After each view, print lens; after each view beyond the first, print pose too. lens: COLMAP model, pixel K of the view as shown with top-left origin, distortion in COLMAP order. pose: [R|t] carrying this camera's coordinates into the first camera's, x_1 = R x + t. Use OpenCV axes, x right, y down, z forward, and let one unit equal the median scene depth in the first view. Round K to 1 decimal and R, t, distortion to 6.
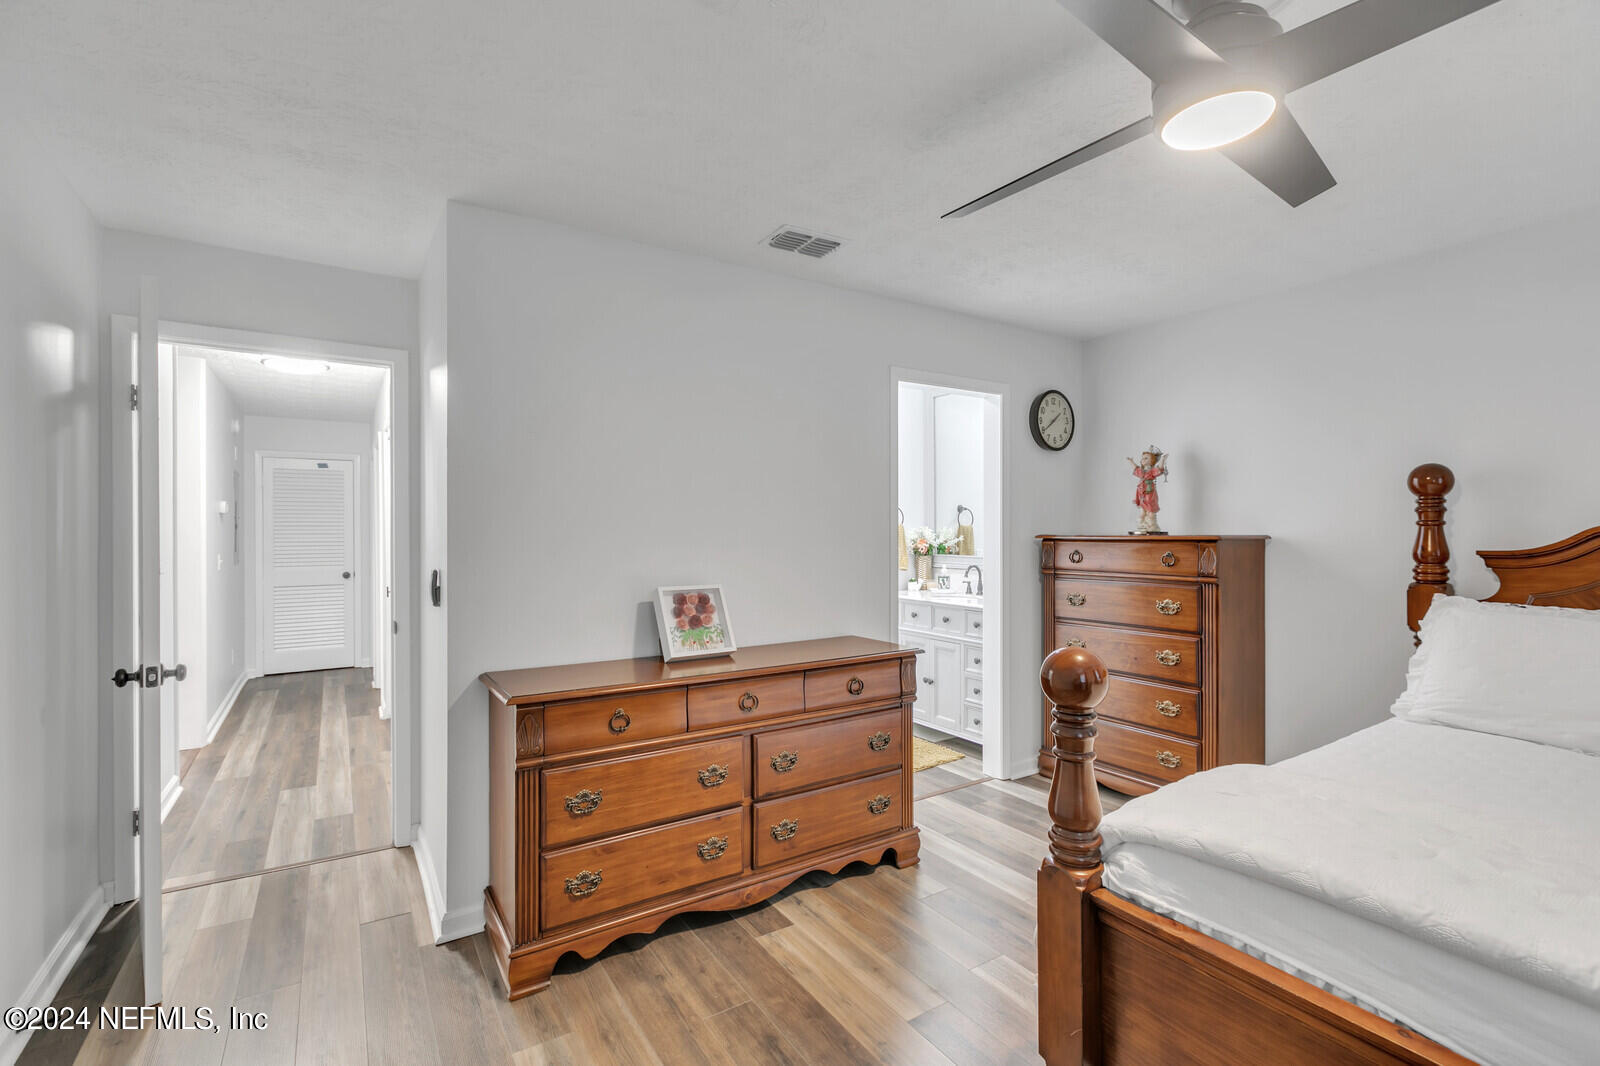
lens RADIAL K [[746.6, 0, 800.0], [0, 746.6, 533.0], [0, 0, 1]] dist [0.000597, 0.000075]
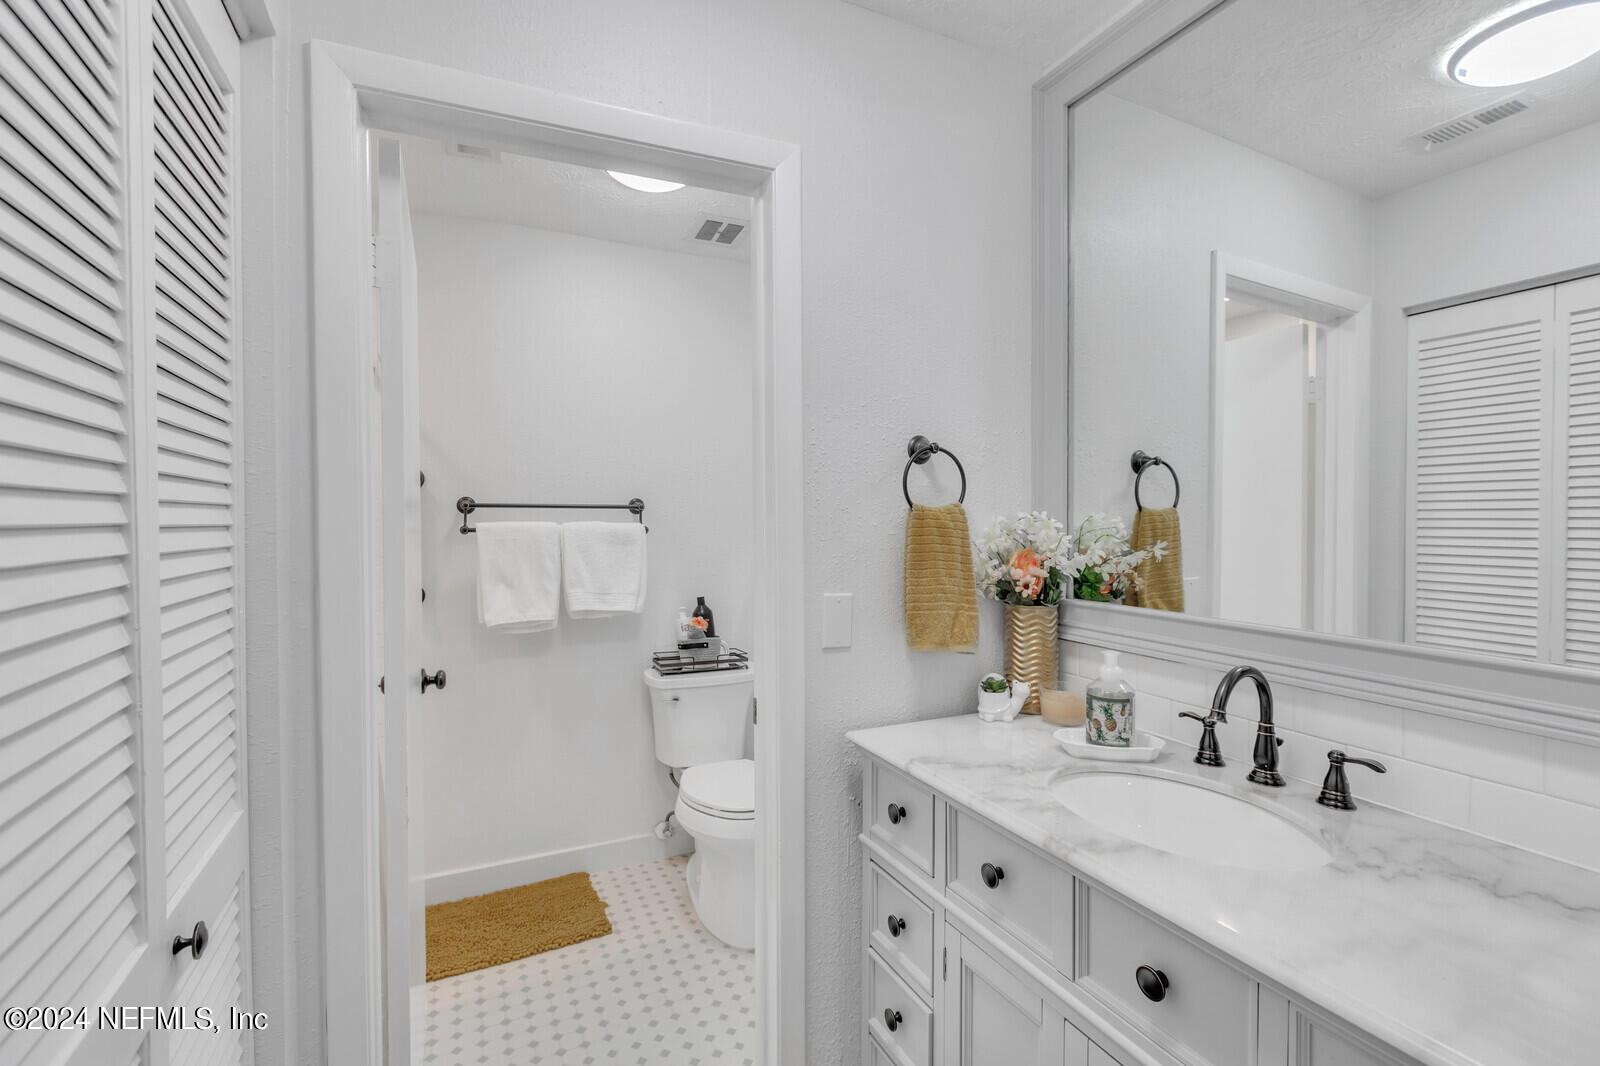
lens RADIAL K [[746.6, 0, 800.0], [0, 746.6, 533.0], [0, 0, 1]] dist [0.000597, 0.000075]
pose [[0.992310, 0.002814, -0.123746, 0.108624], [-0.001672, 0.999955, 0.009332, -0.002869], [0.123767, -0.009053, 0.992270, 0.680327]]
